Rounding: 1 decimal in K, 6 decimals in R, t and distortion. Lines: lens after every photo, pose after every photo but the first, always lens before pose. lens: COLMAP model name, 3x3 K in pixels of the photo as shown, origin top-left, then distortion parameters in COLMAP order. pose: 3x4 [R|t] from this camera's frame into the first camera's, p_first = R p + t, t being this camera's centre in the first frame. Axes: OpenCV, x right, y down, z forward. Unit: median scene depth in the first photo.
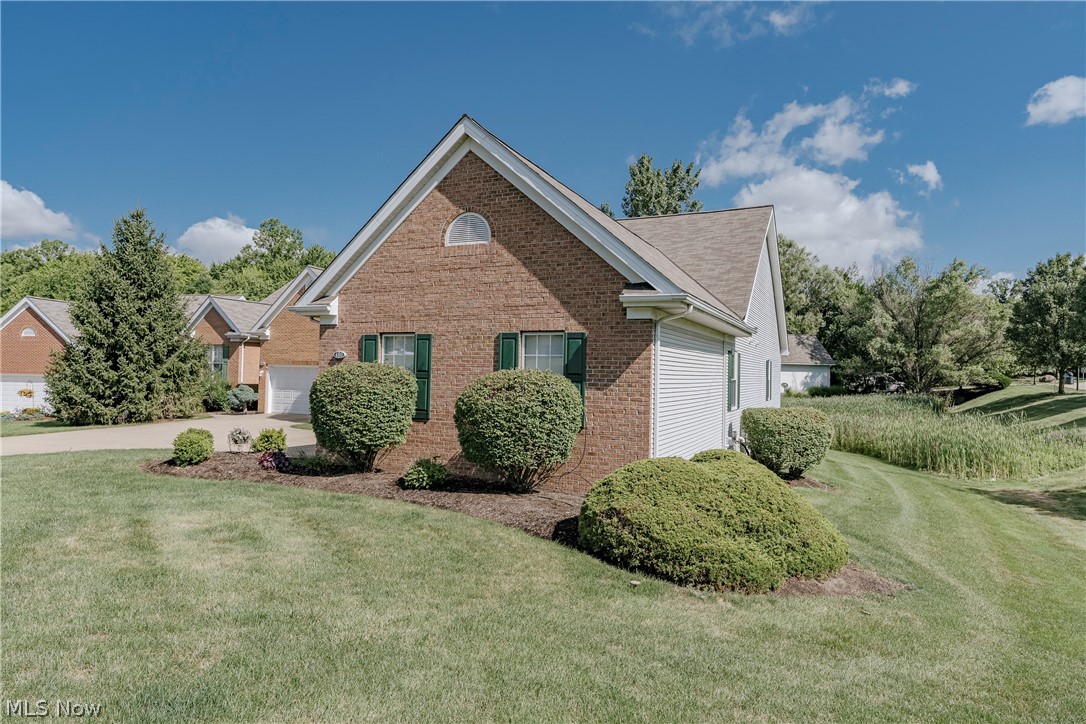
lens RADIAL K [[633.8, 0, 543.0], [0, 633.8, 362.0], [0, 0, 1]] dist [-0.000705, 0.000101]
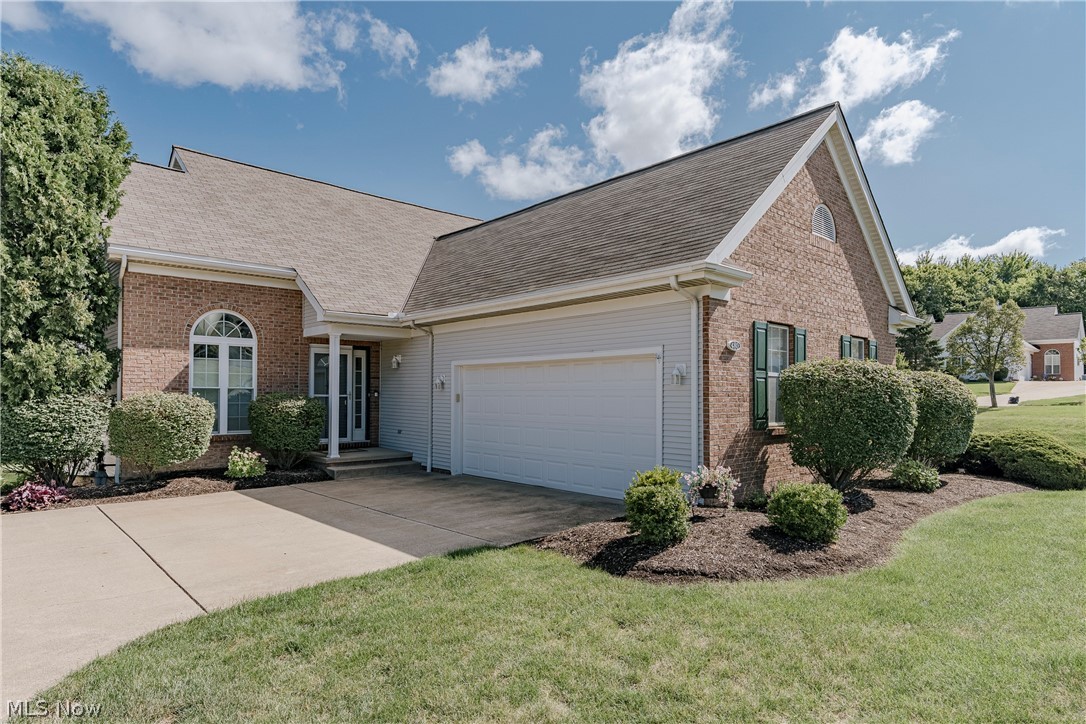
lens RADIAL K [[604.7, 0, 543.0], [0, 604.7, 362.0], [0, 0, 1]] dist [0.012066, -0.000098]
pose [[0.367888, 0.032197, 0.929312, -1.137861], [-0.014276, 0.999478, -0.028976, 0.032203], [-0.929760, -0.002607, 0.368156, 1.064612]]
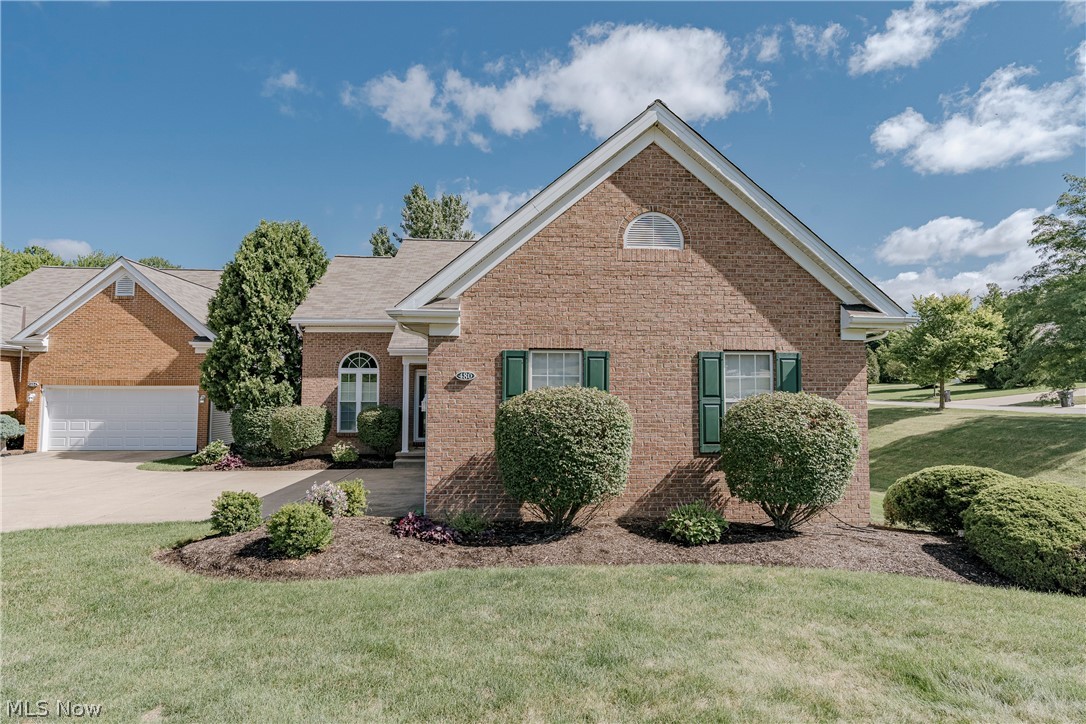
lens RADIAL K [[566.6, 0, 543.0], [0, 566.6, 362.0], [0, 0, 1]] dist [-0.003794, 0.000082]
pose [[0.882607, 0.007561, 0.470051, -0.626035], [0.004363, 0.999696, -0.024273, -0.012824], [-0.470091, 0.023474, 0.882306, 0.397288]]
